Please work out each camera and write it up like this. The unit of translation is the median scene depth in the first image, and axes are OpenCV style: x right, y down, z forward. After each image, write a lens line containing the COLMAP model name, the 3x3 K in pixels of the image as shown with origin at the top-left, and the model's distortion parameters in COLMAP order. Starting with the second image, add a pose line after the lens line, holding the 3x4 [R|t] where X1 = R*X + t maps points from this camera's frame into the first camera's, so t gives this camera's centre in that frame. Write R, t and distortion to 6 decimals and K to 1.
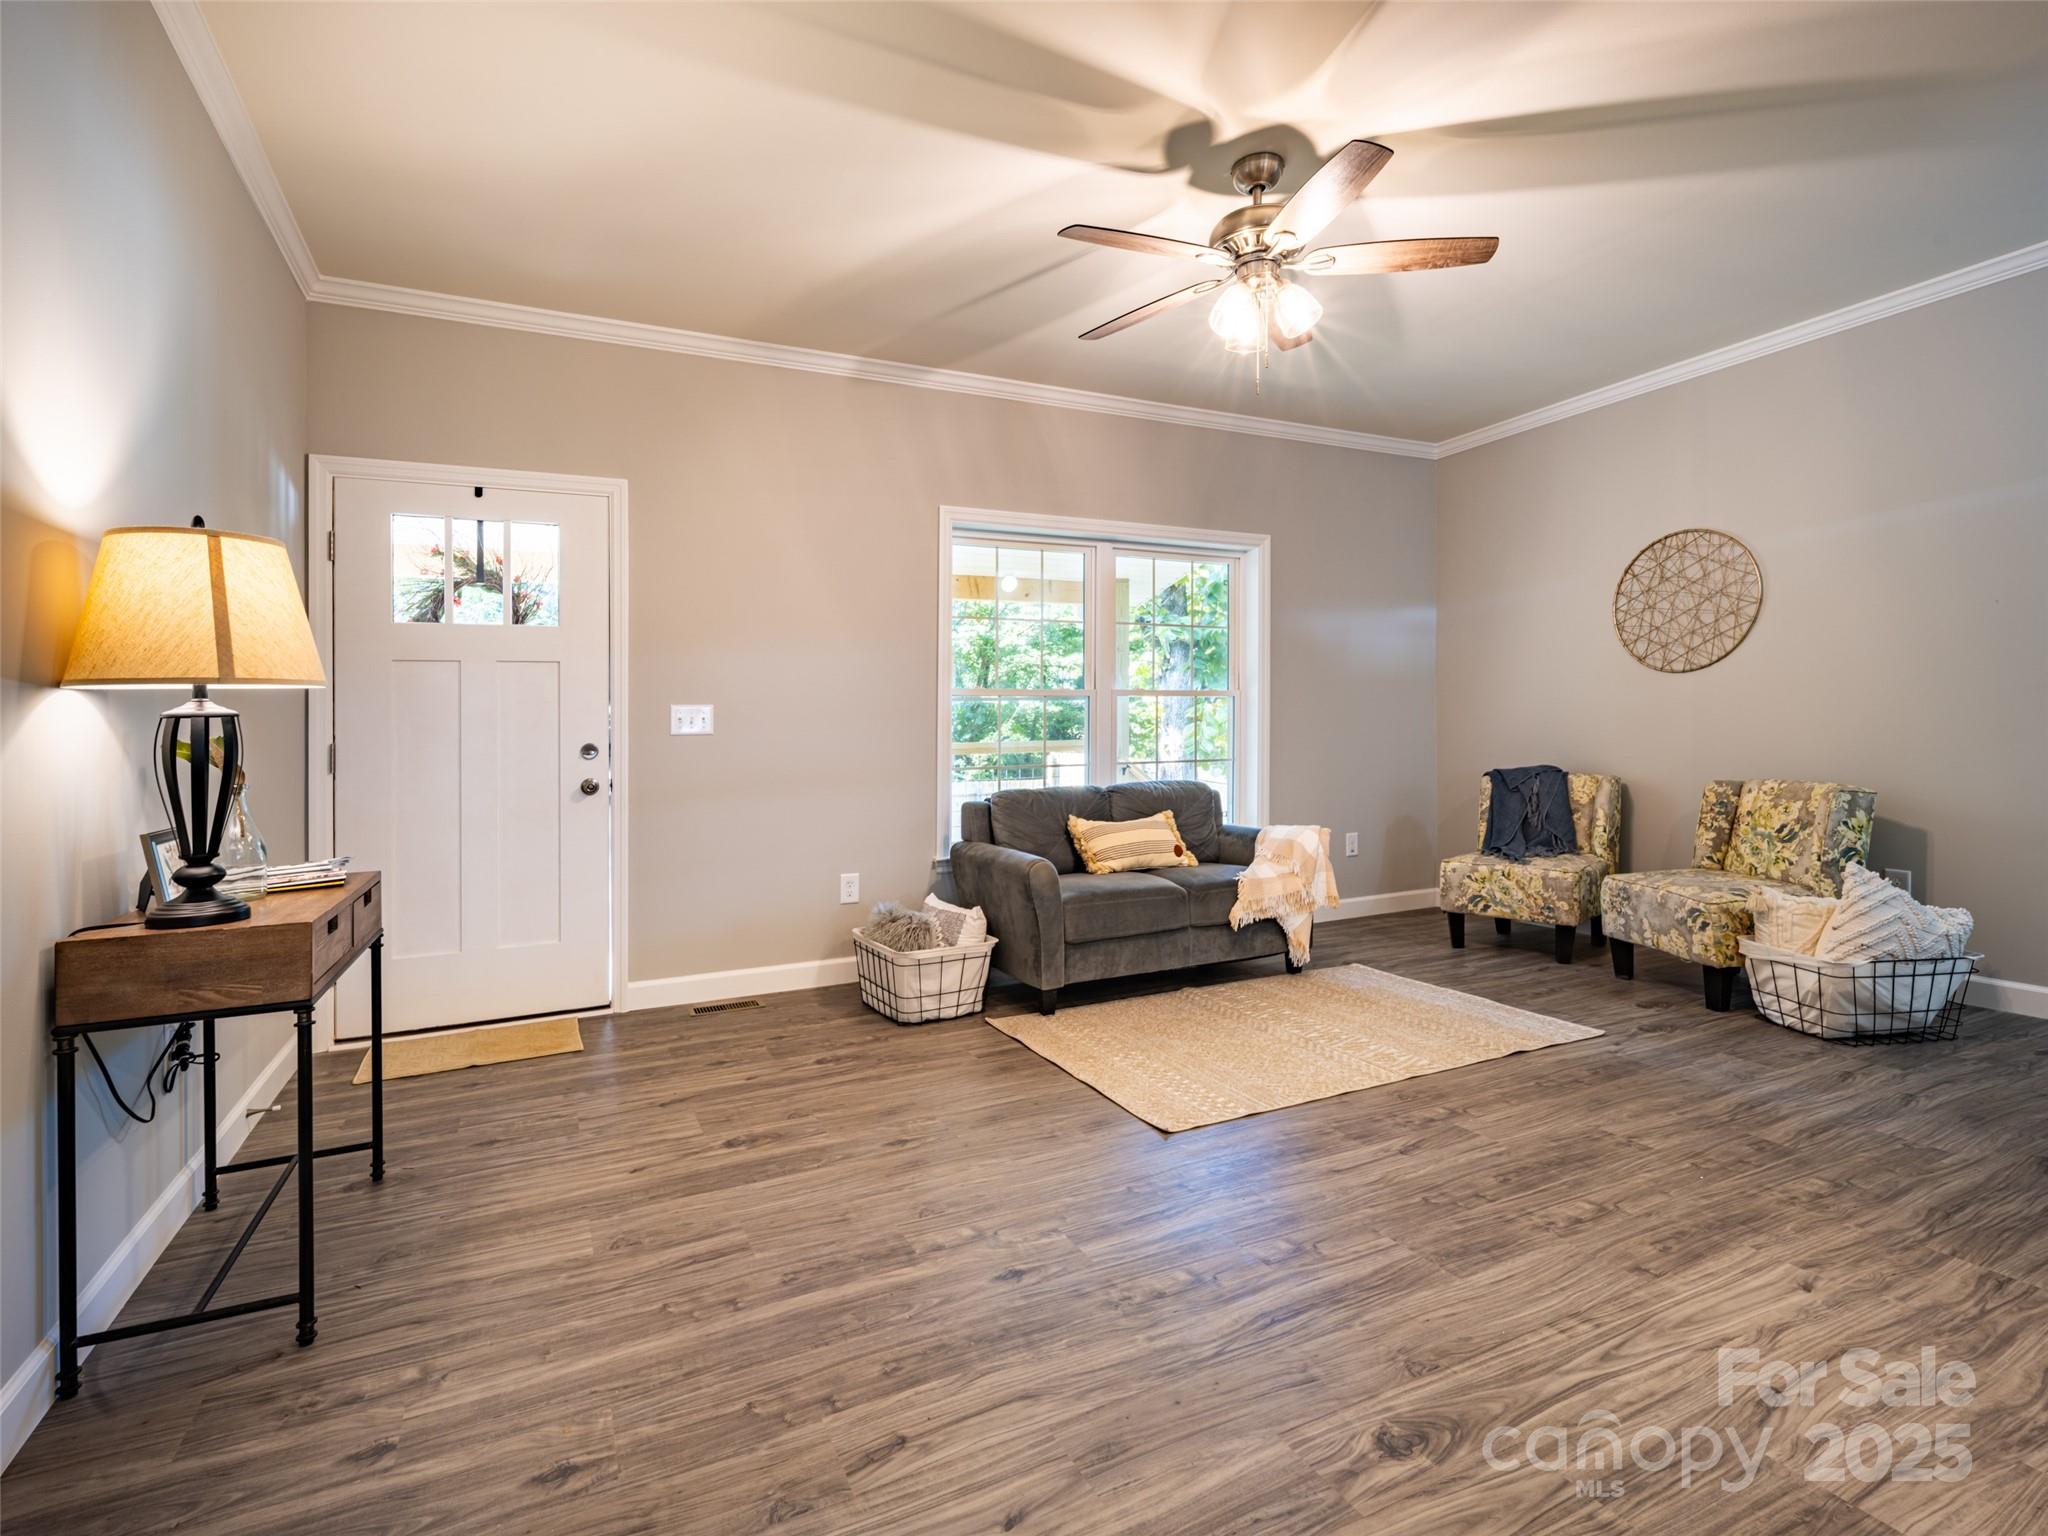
lens RADIAL K [[978.7, 0, 1034.4], [0, 978.7, 756.2], [0, 0, 1]] dist [0.000367, -0.000529]
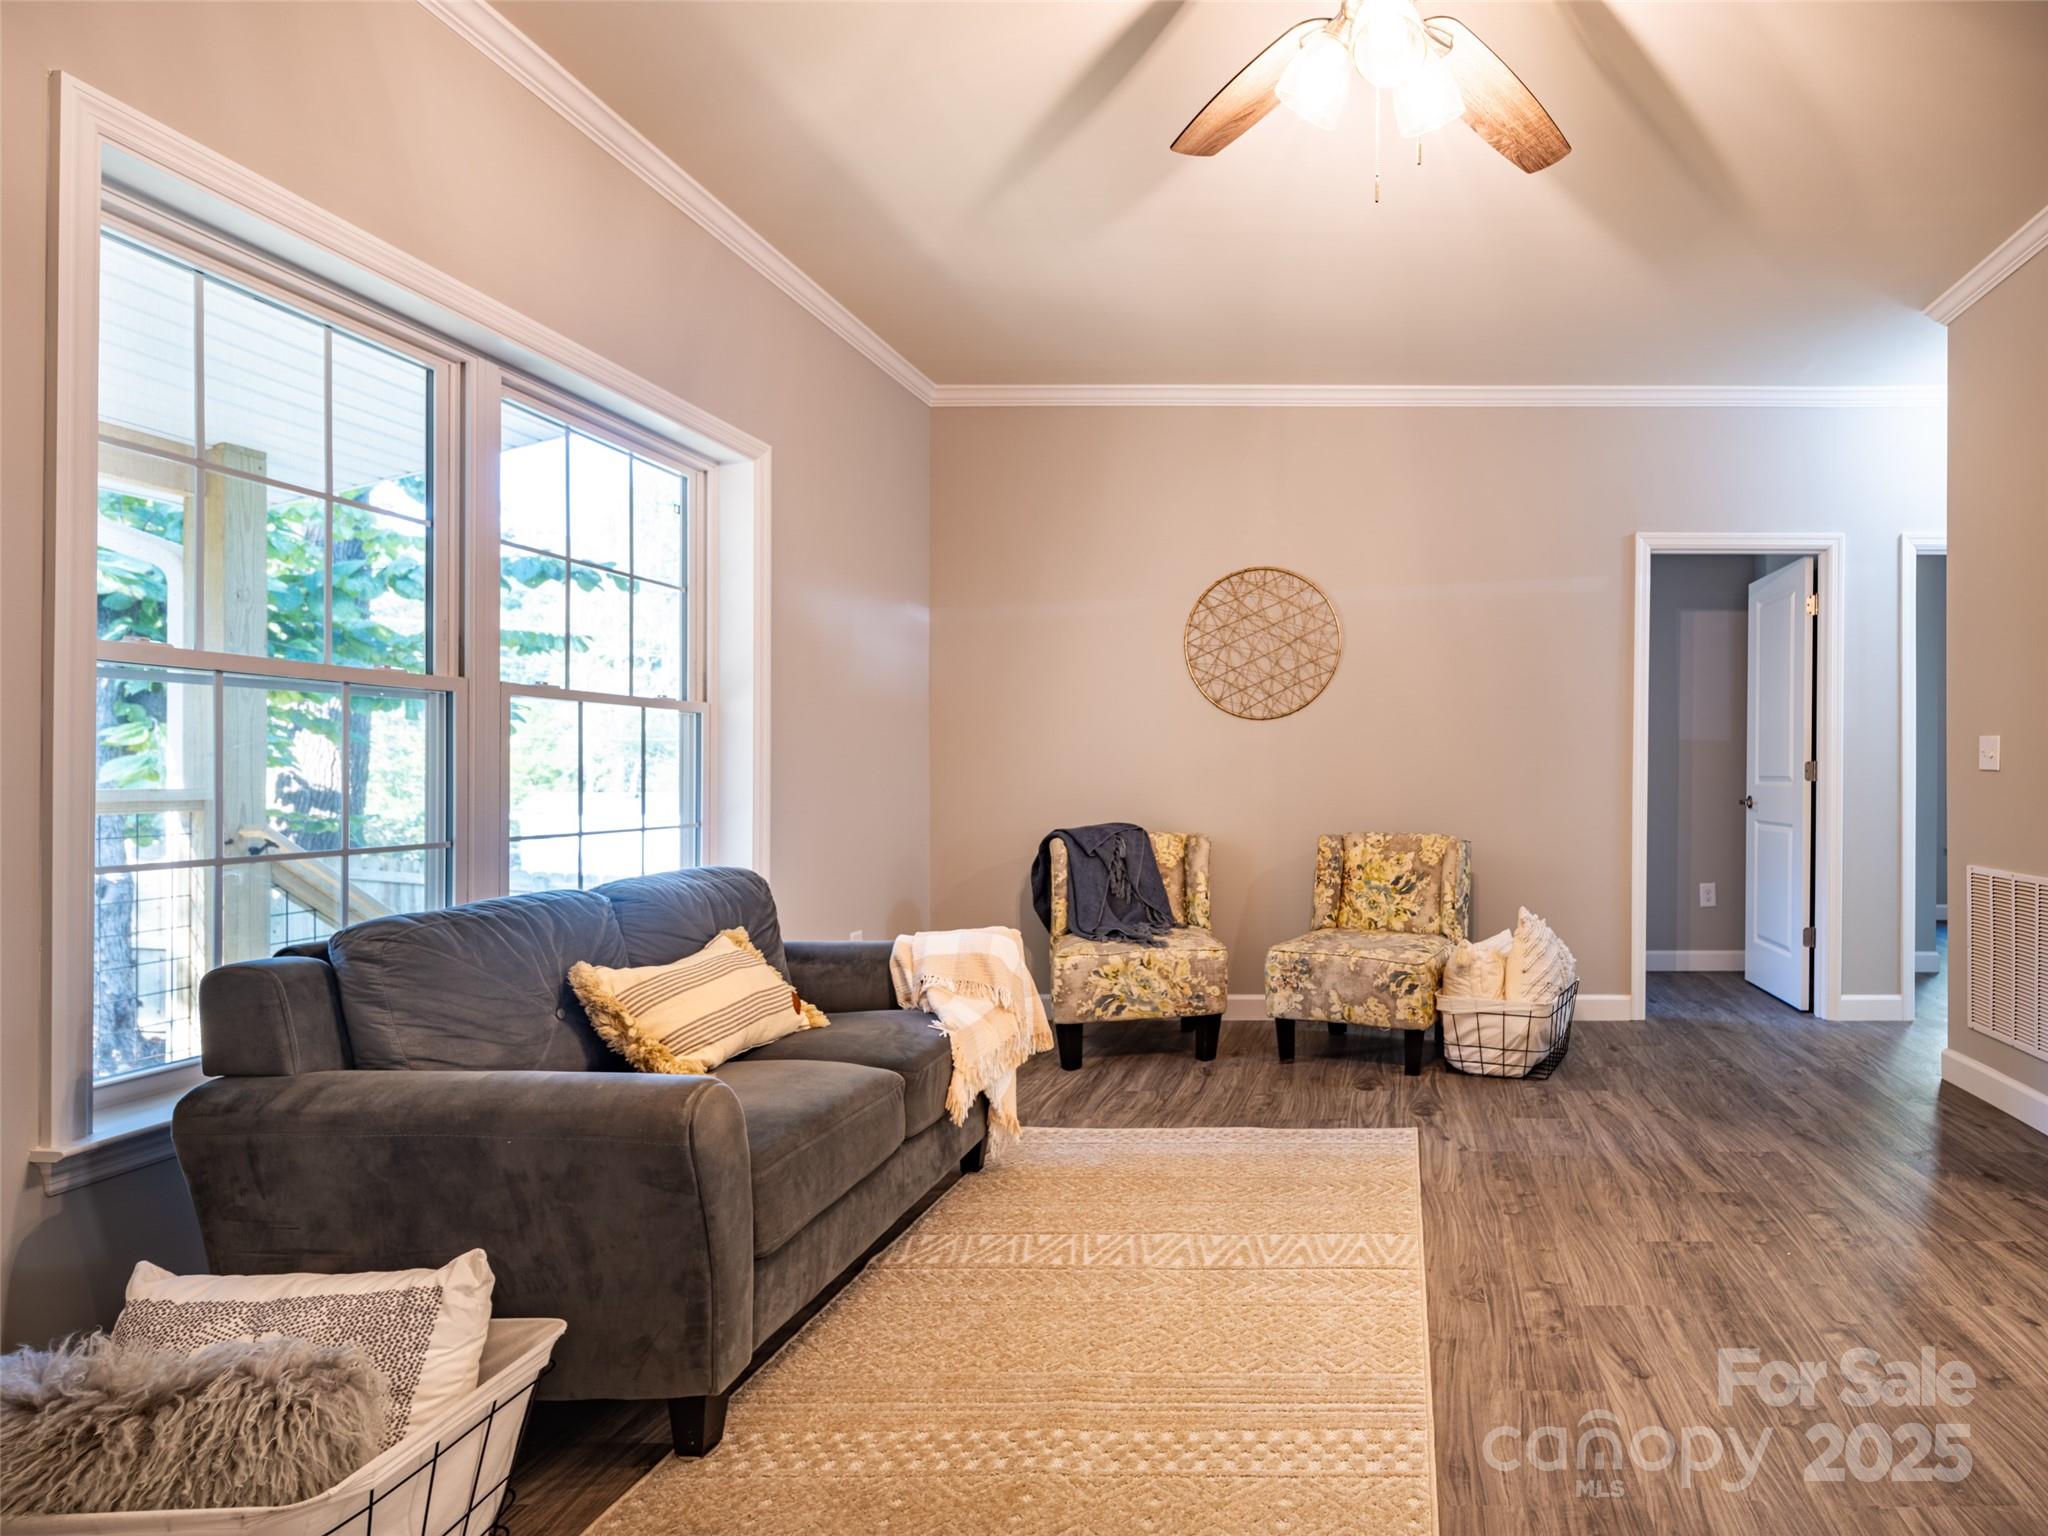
lens RADIAL K [[1102.6, 0, 1023.7], [0, 1102.6, 805.7], [0, 0, 1]] dist [0.000454, 0.001251]
pose [[0.451442, -0.007422, 0.892270, -0.402469], [0.012195, 0.999923, 0.002148, -0.009787], [-0.892217, 0.009912, 0.451498, 0.784300]]
